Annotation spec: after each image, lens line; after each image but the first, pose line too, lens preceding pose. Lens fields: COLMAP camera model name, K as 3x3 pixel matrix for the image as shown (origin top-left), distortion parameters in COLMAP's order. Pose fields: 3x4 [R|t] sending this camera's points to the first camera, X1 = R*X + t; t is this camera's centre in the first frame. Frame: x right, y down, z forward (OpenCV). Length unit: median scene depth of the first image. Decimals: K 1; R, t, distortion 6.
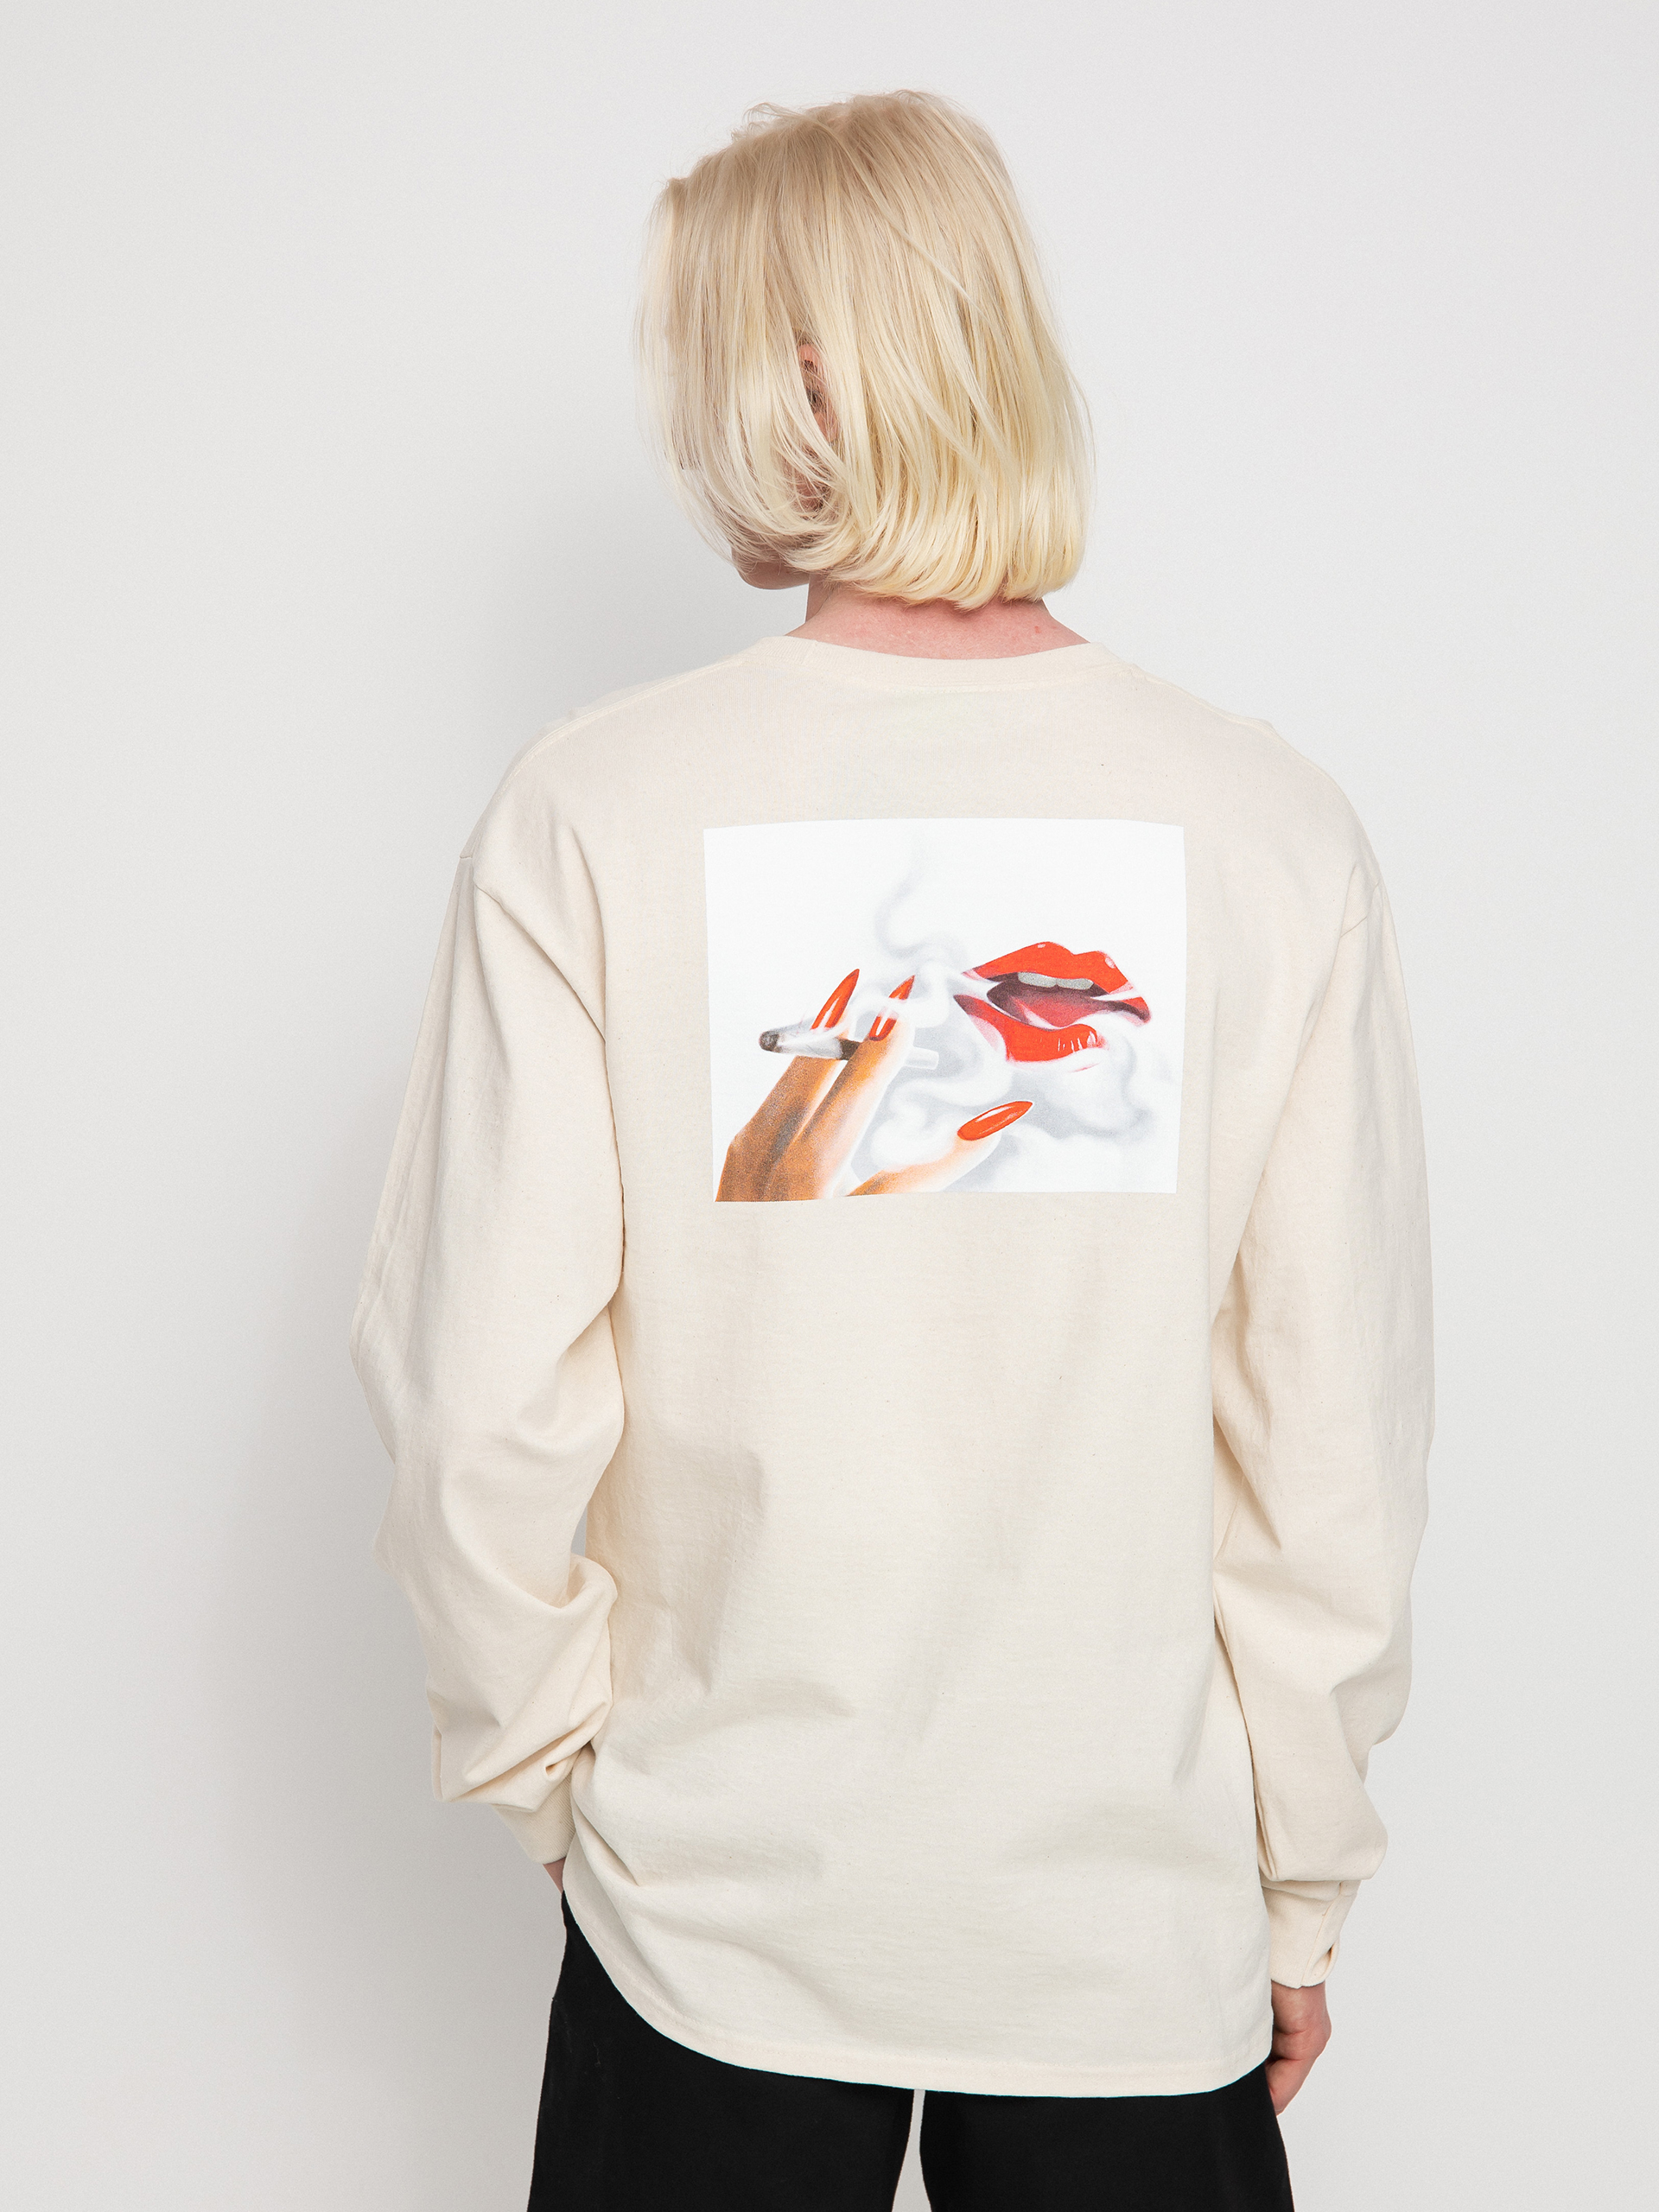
lens RADIAL K [[3992.8, 0, 829.5], [0, 3992.8, 1106.0], [0, 0, 1]] dist [0.009094, 0.017250]
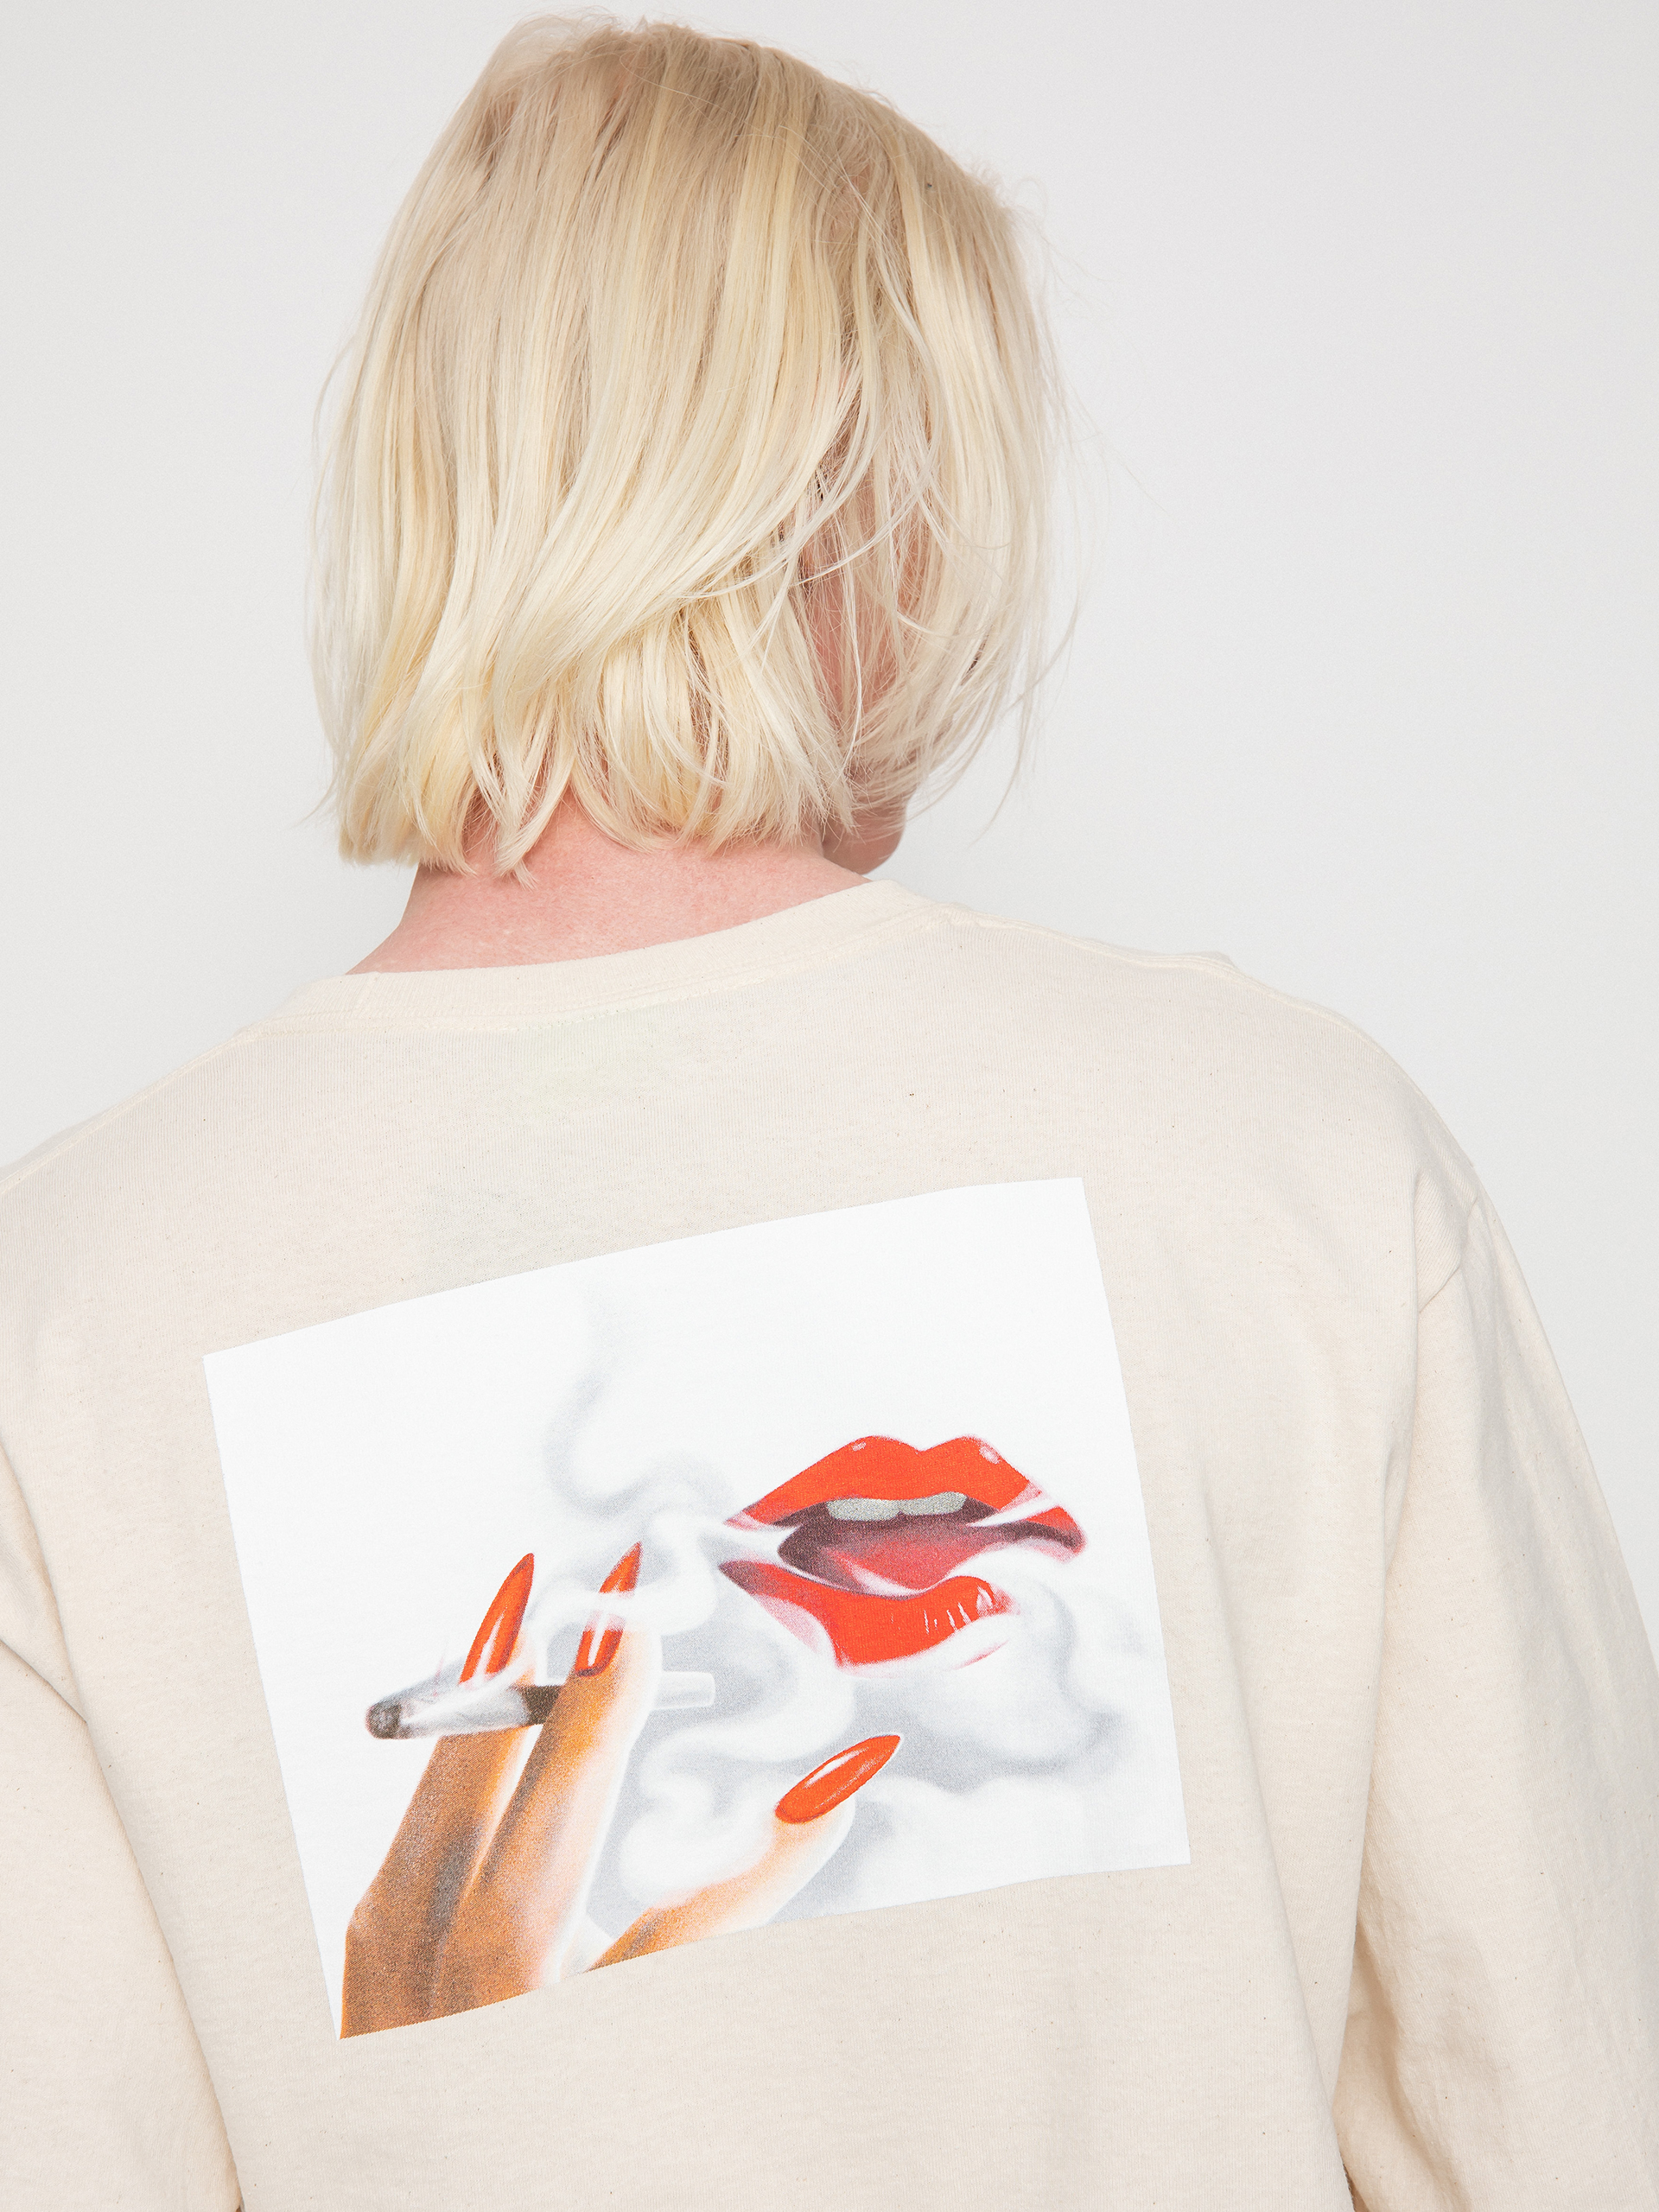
lens RADIAL K [[3250.8, 0, 829.5], [0, 3250.8, 1106.0], [0, 0, 1]] dist [-0.279049, 2.450707]
pose [[0.973233, -0.194457, -0.122494, 0.111384], [0.187227, 0.979953, -0.068110, -0.055973], [0.133283, 0.043353, 0.990129, 0.566572]]
